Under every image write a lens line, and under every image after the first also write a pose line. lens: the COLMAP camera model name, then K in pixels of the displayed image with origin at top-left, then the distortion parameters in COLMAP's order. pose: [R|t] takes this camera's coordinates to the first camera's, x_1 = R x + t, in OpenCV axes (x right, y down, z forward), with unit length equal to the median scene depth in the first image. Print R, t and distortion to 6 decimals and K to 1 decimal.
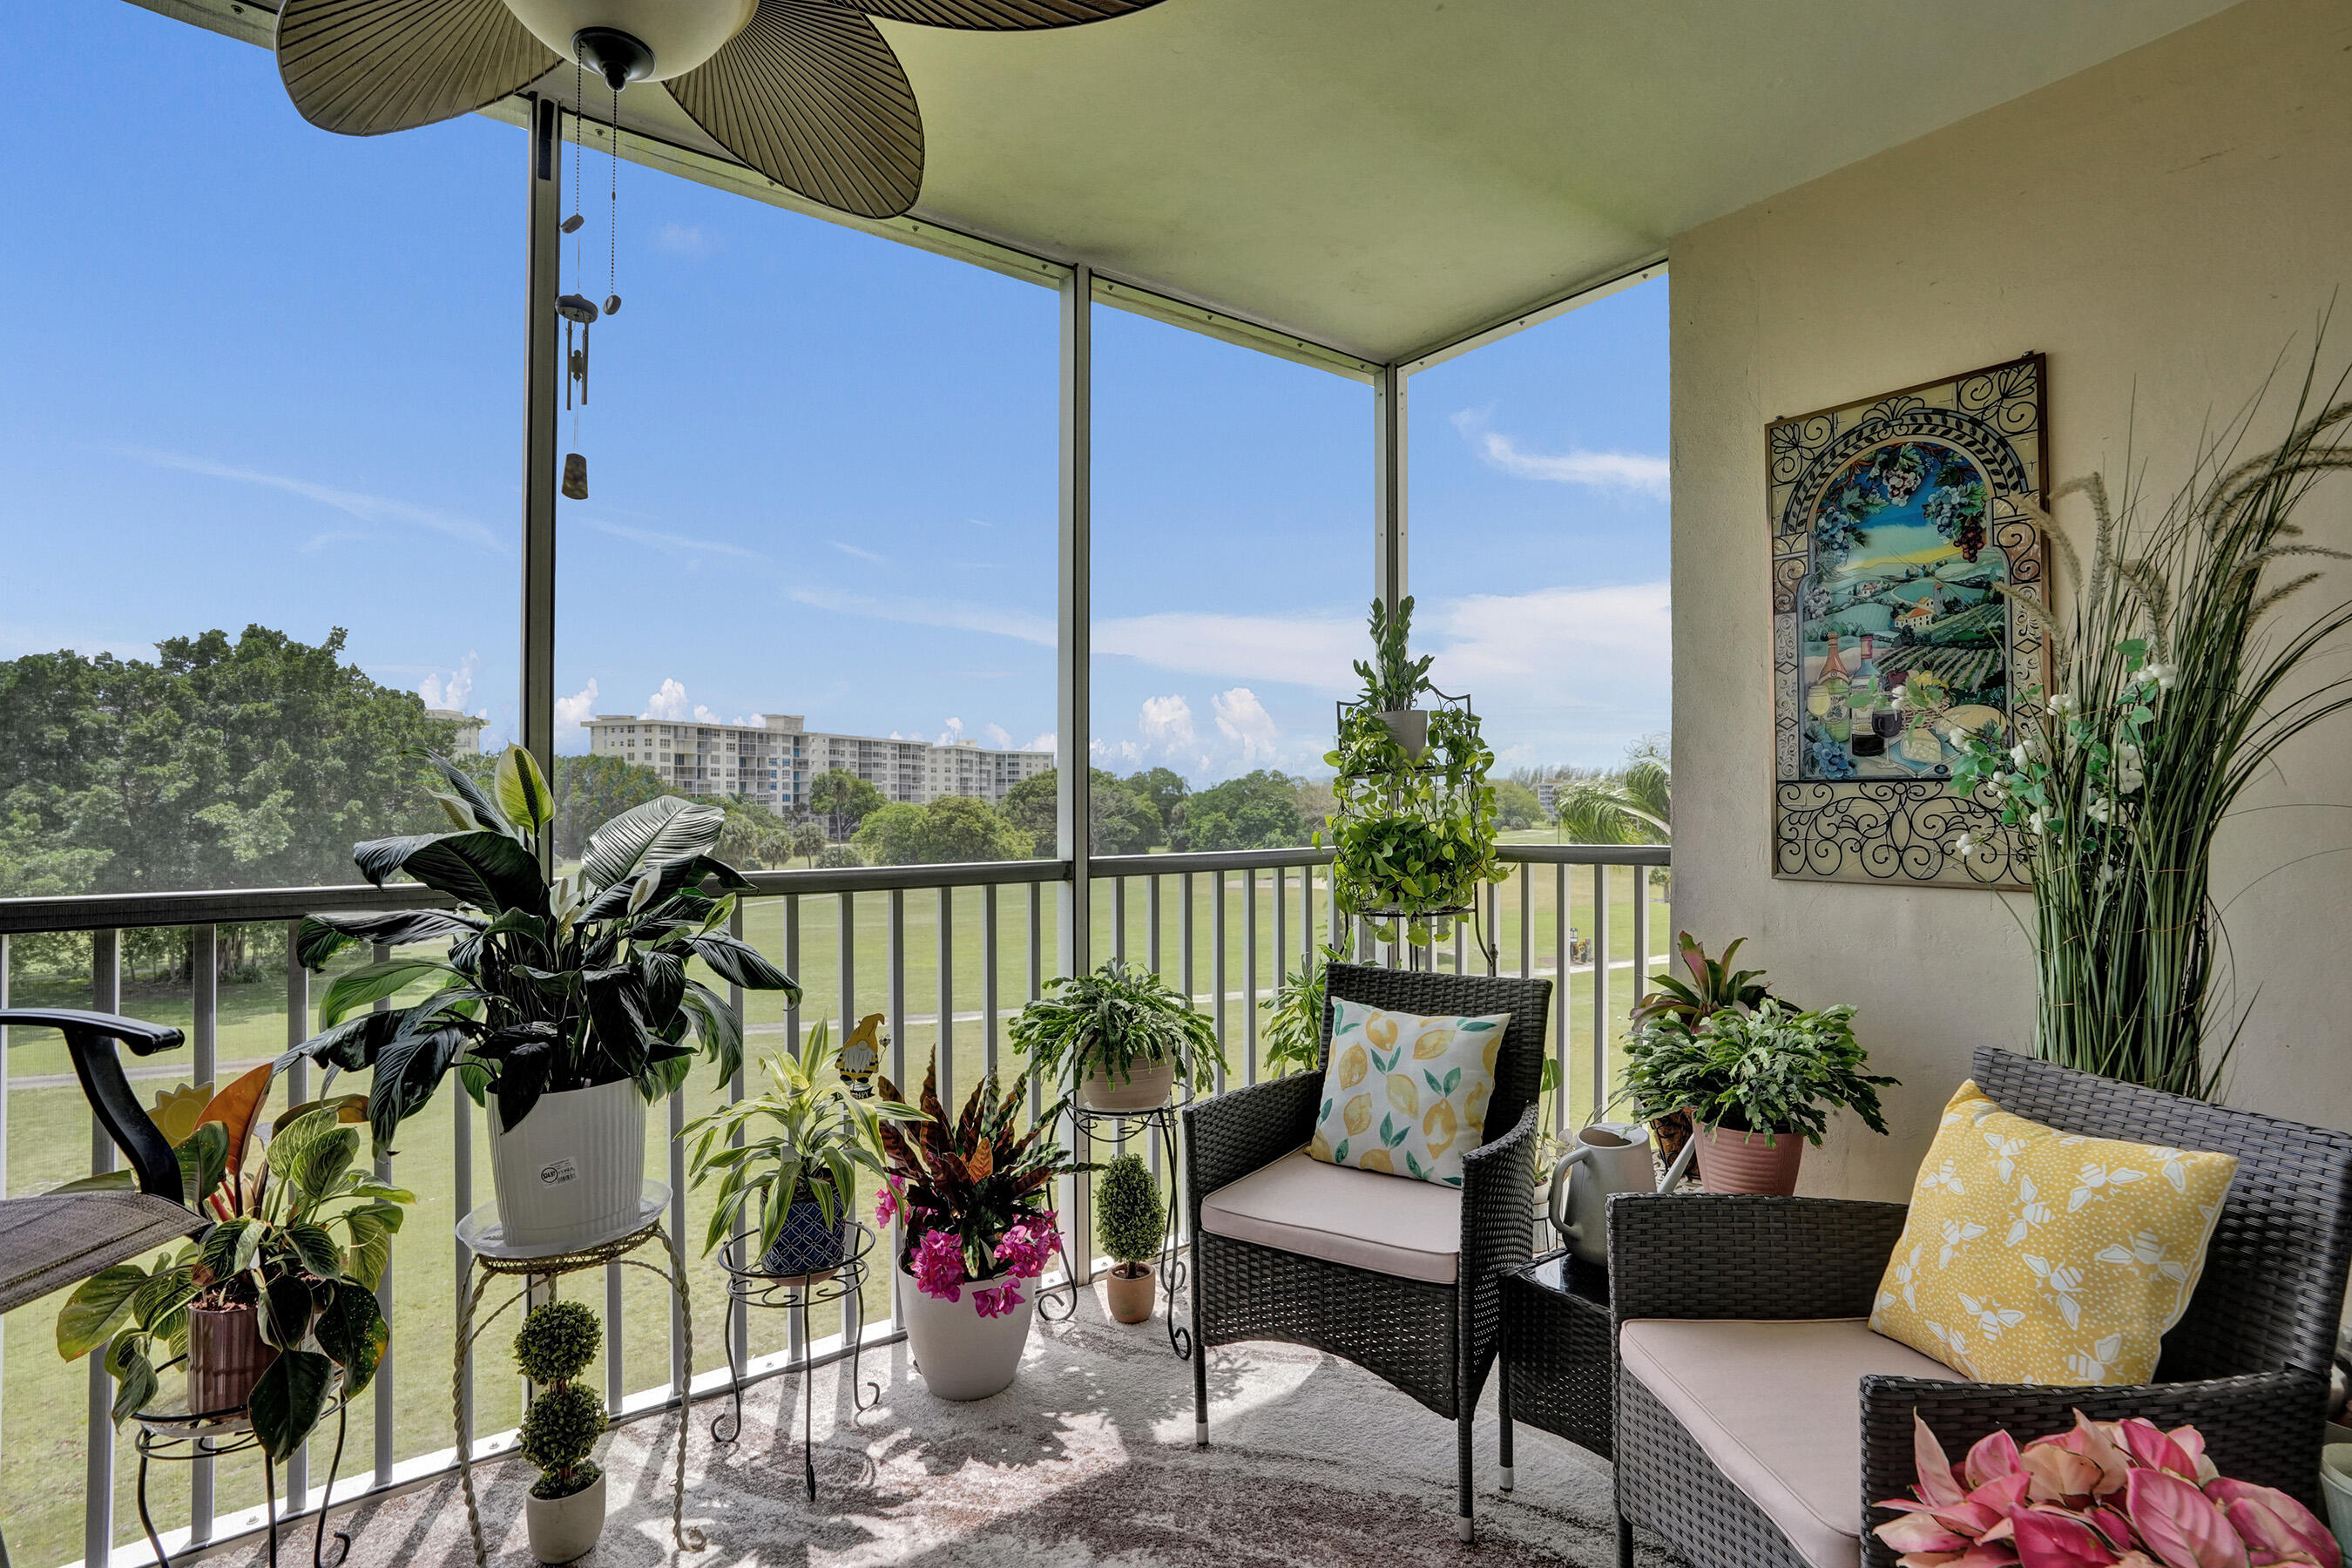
lens RADIAL K [[1121.4, 0, 1168.9], [0, 1121.4, 777.0], [0, 0, 1]] dist [-0.049437, 0.031604]
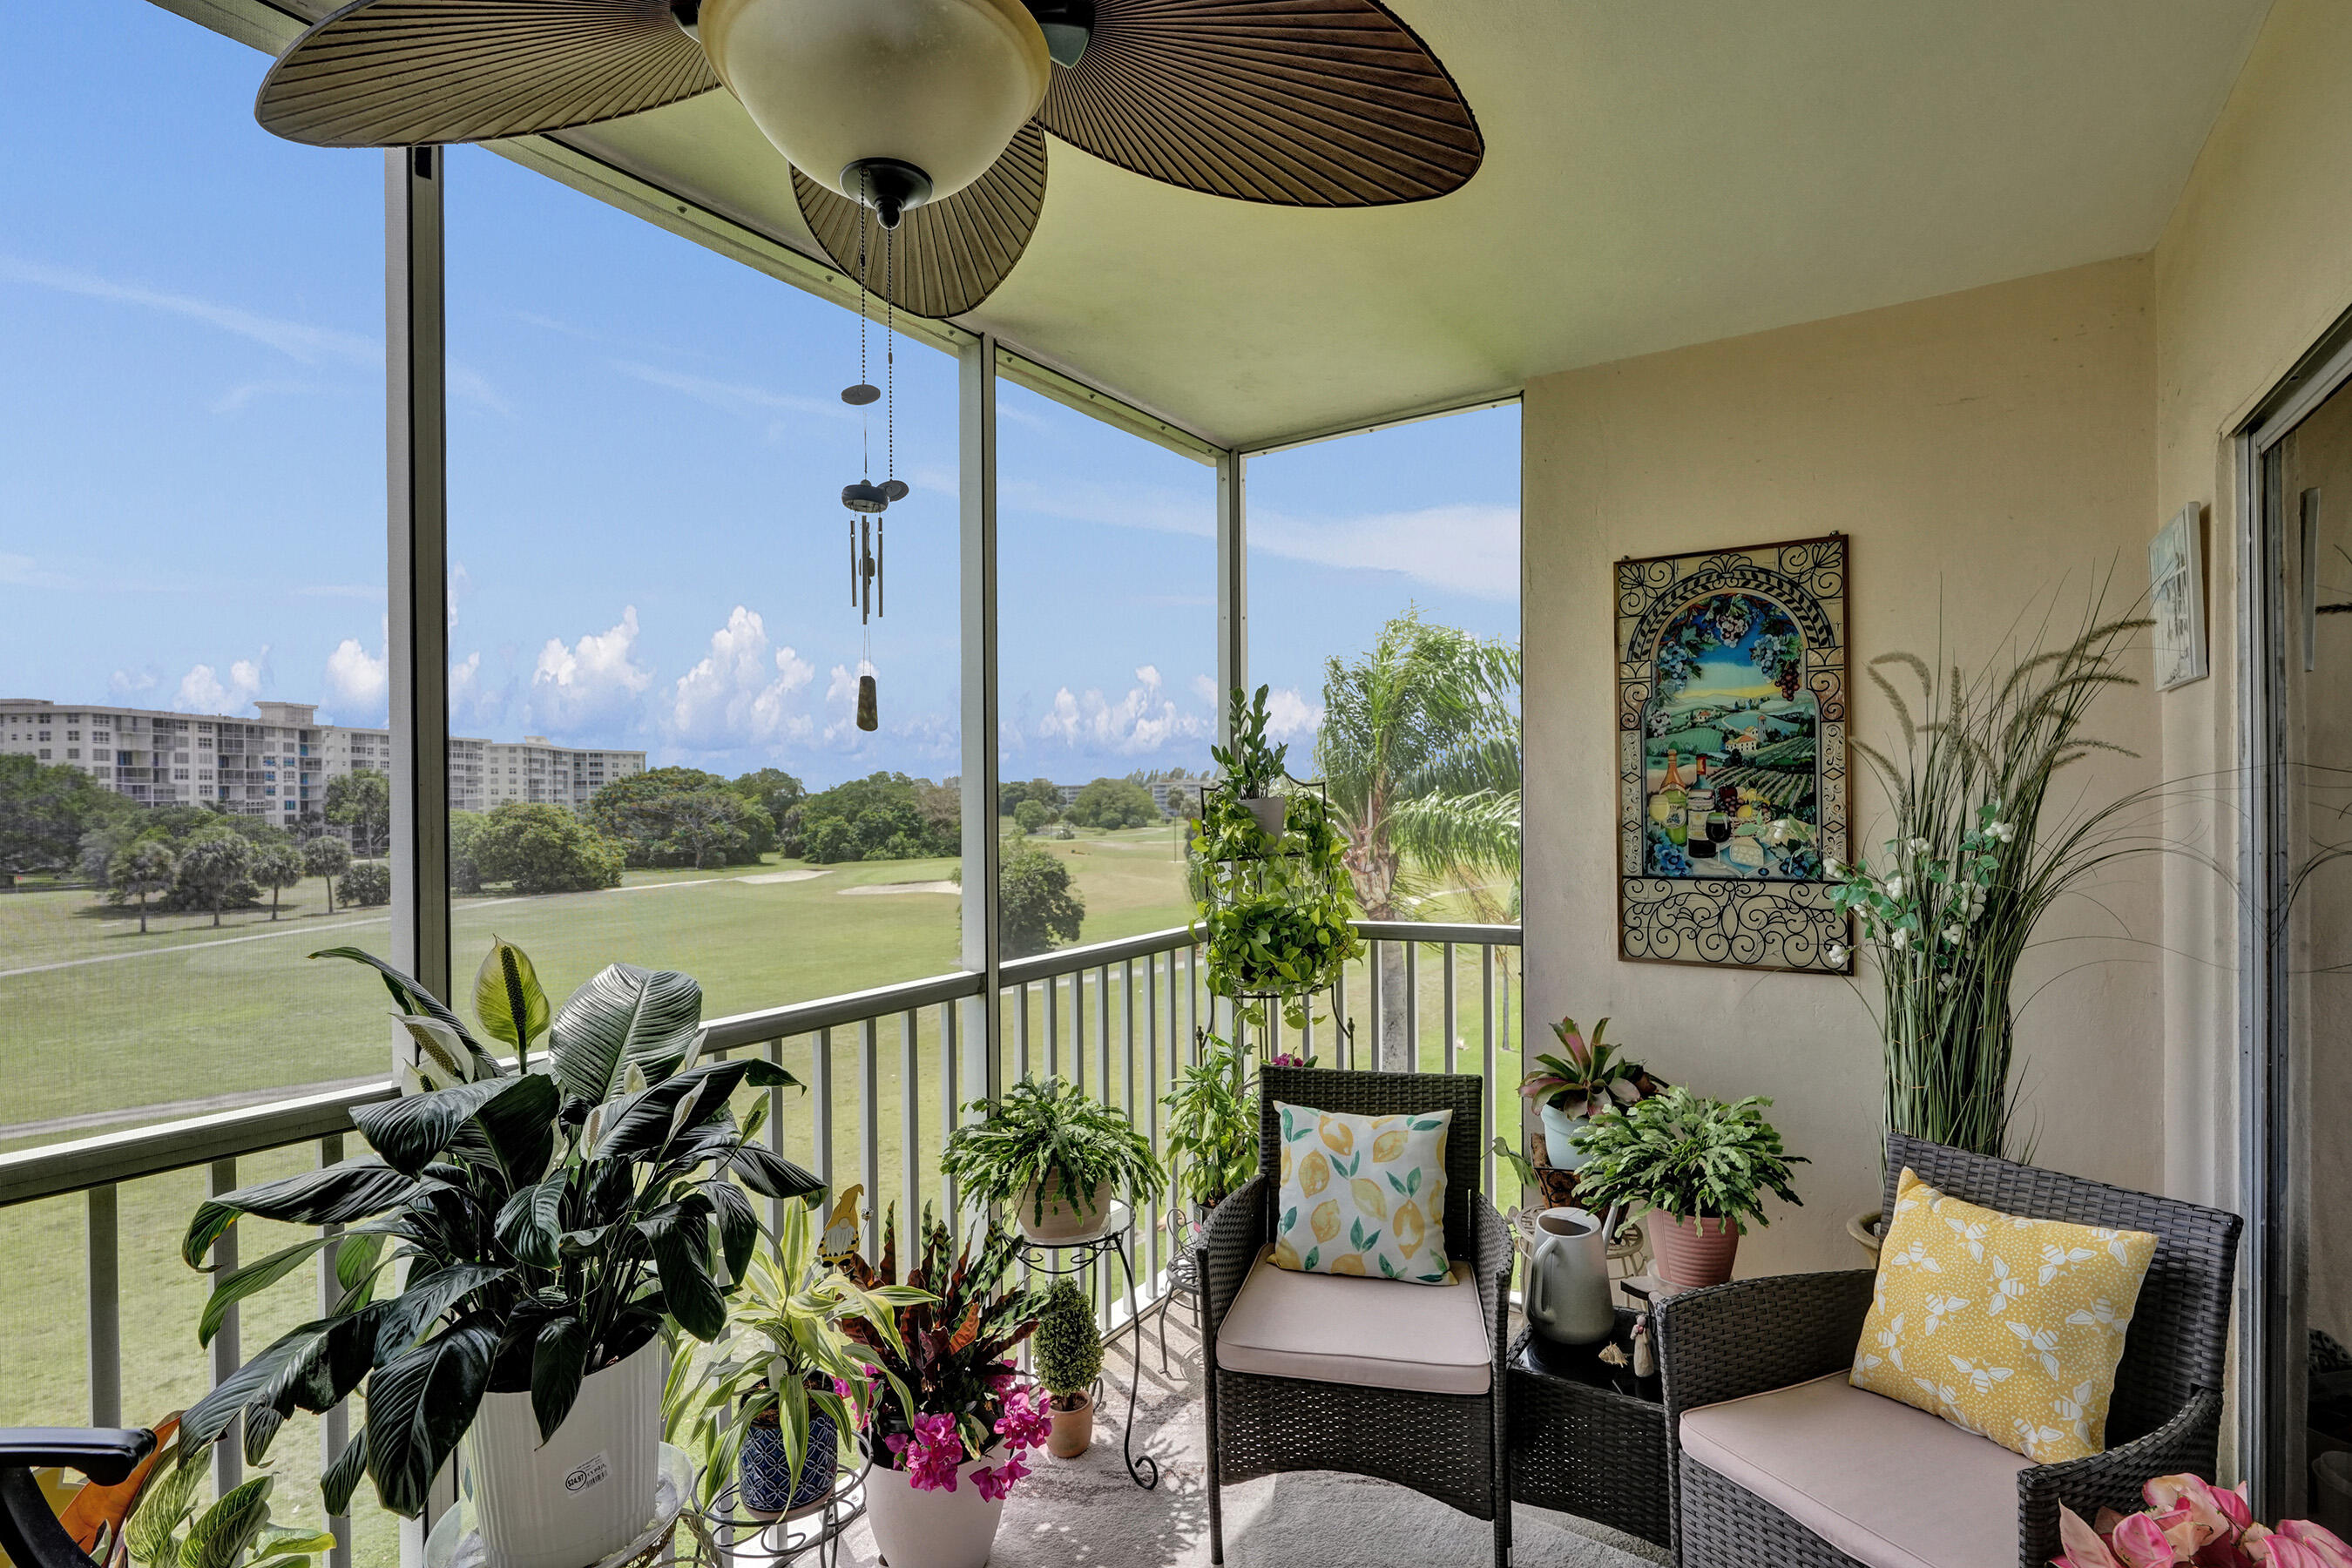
lens RADIAL K [[1124.4, 0, 1164.5], [0, 1124.4, 789.7], [0, 0, 1]] dist [0.001082, -0.000573]
pose [[0.942790, -0.006100, 0.333330, -0.300563], [0.001281, 0.999892, 0.014674, -0.108362], [-0.333383, -0.013408, 0.942696, 0.063978]]
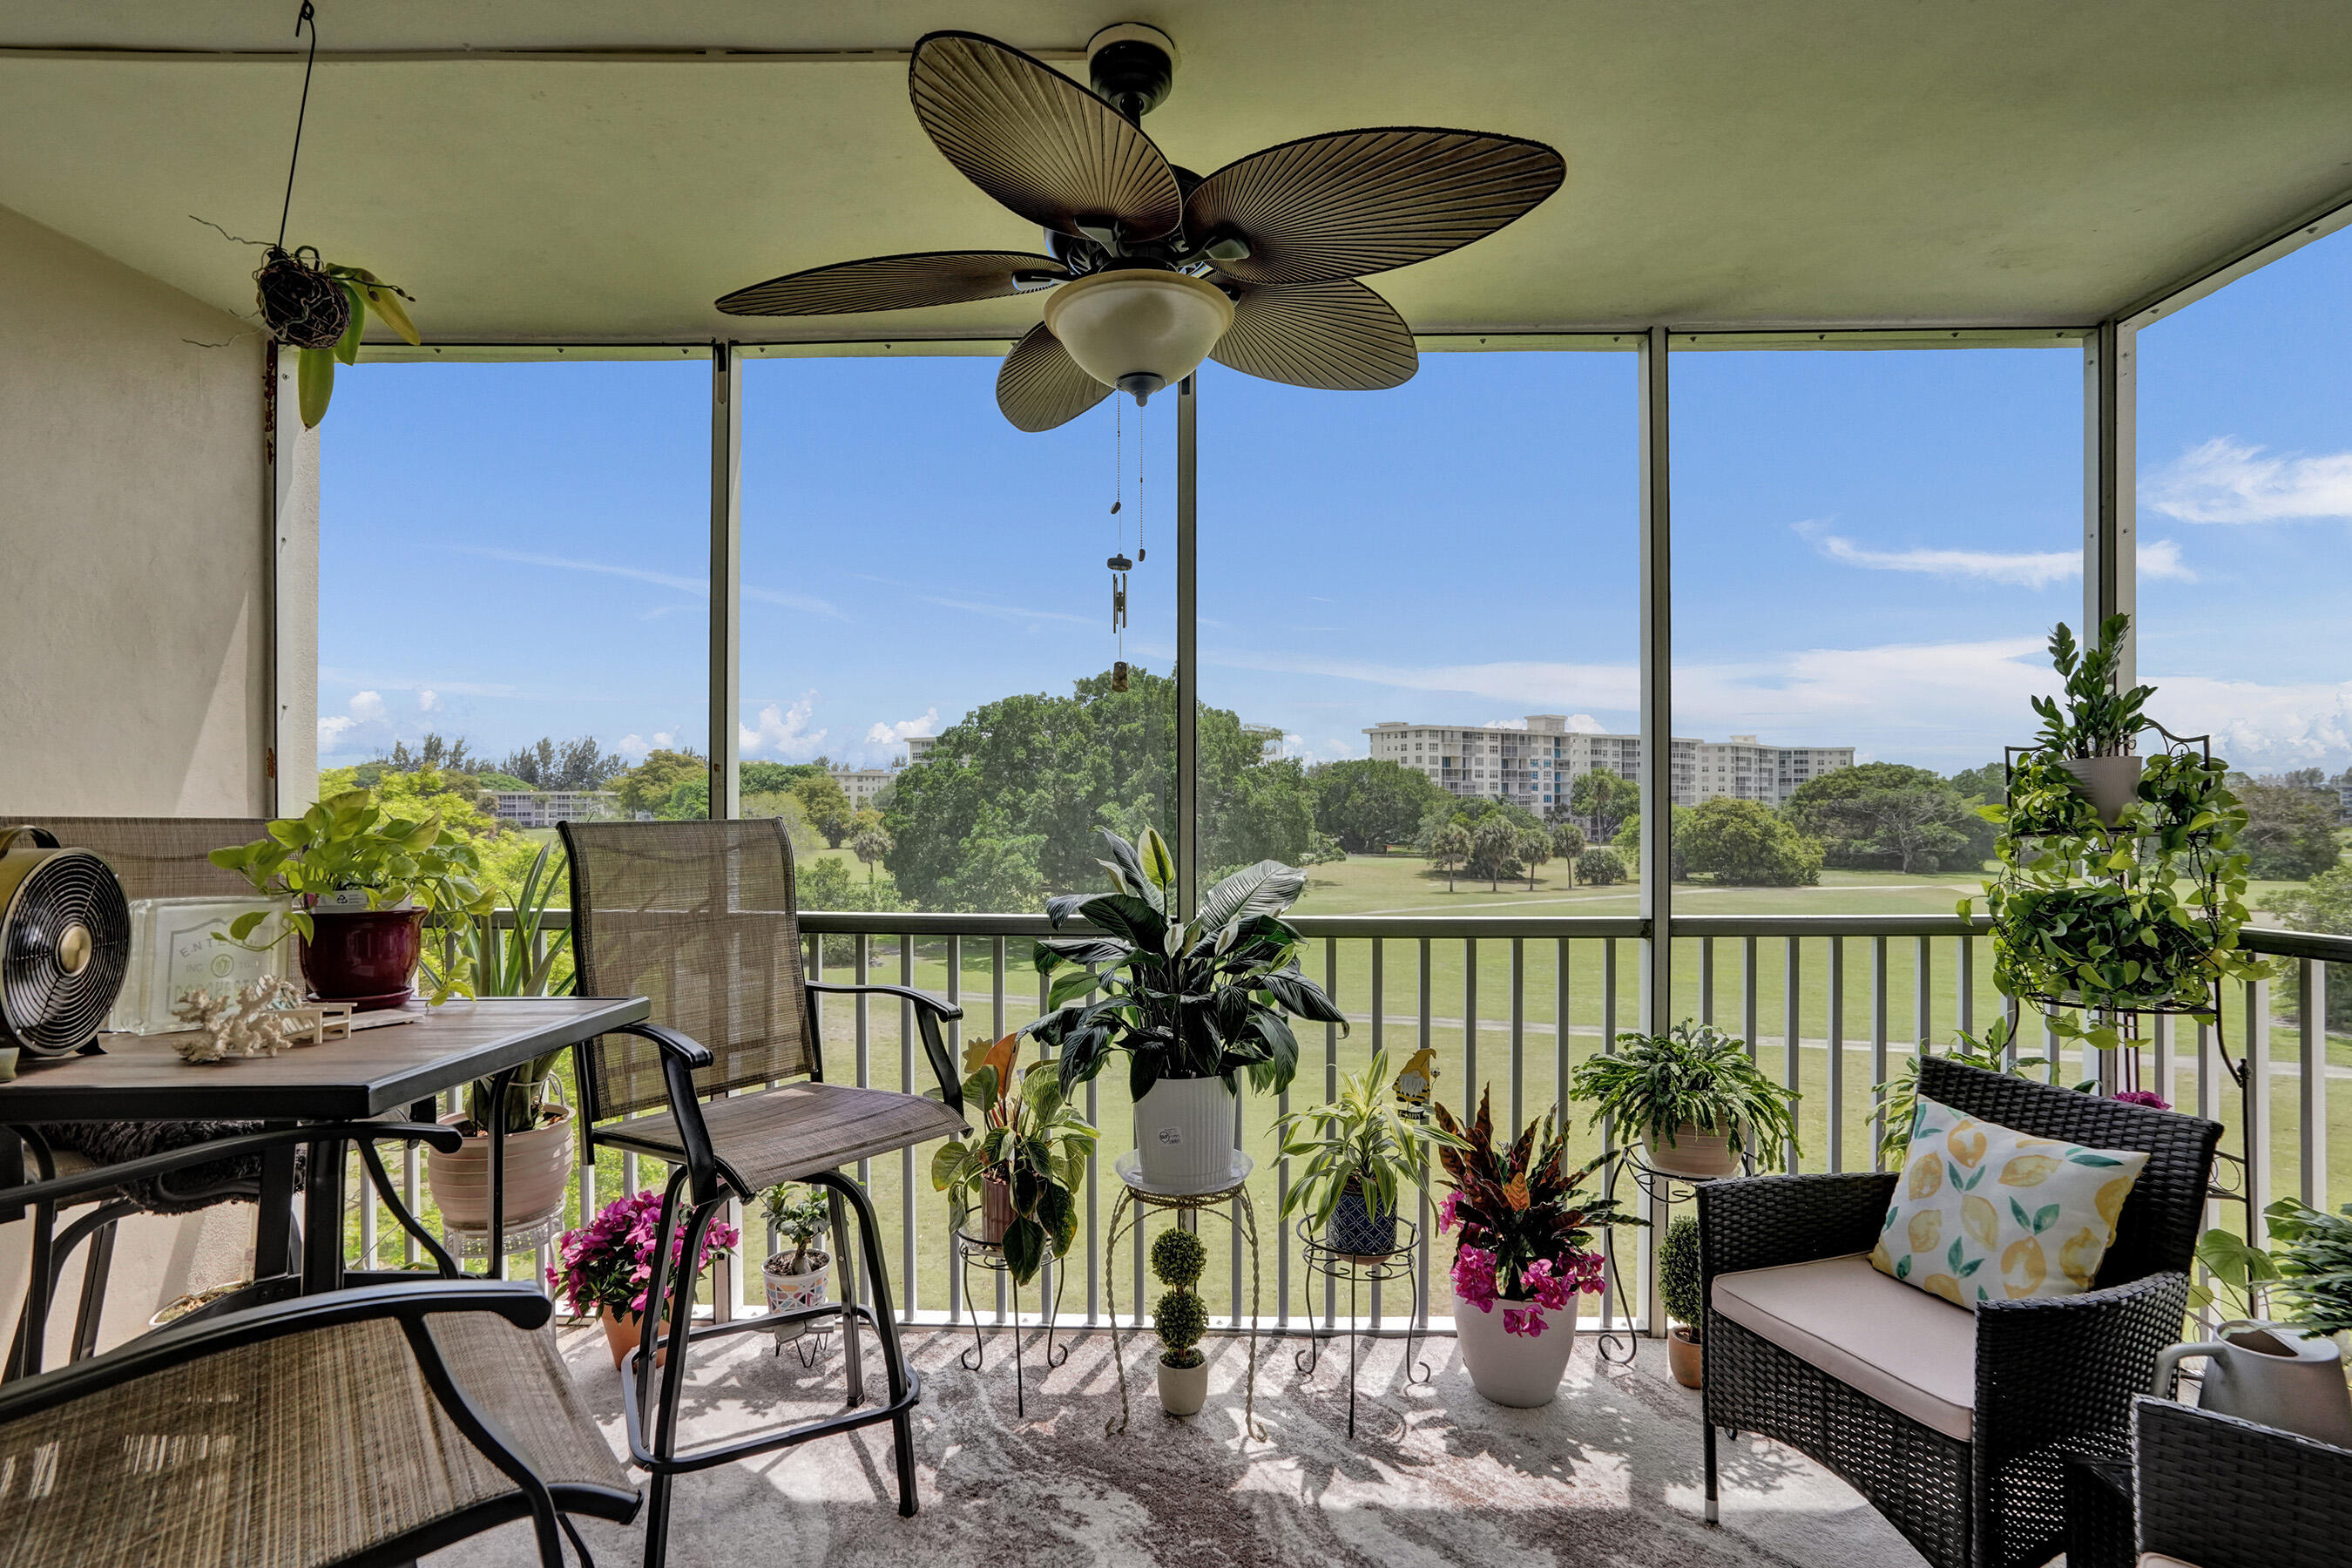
lens RADIAL K [[1121.4, 0, 1168.9], [0, 1121.4, 777.0], [0, 0, 1]] dist [-0.049437, 0.031604]
pose [[0.787473, -0.007254, -0.616306, 0.226029], [0.008272, 0.999965, -0.001199, -0.066362], [0.616293, -0.004154, 0.787506, -0.077373]]
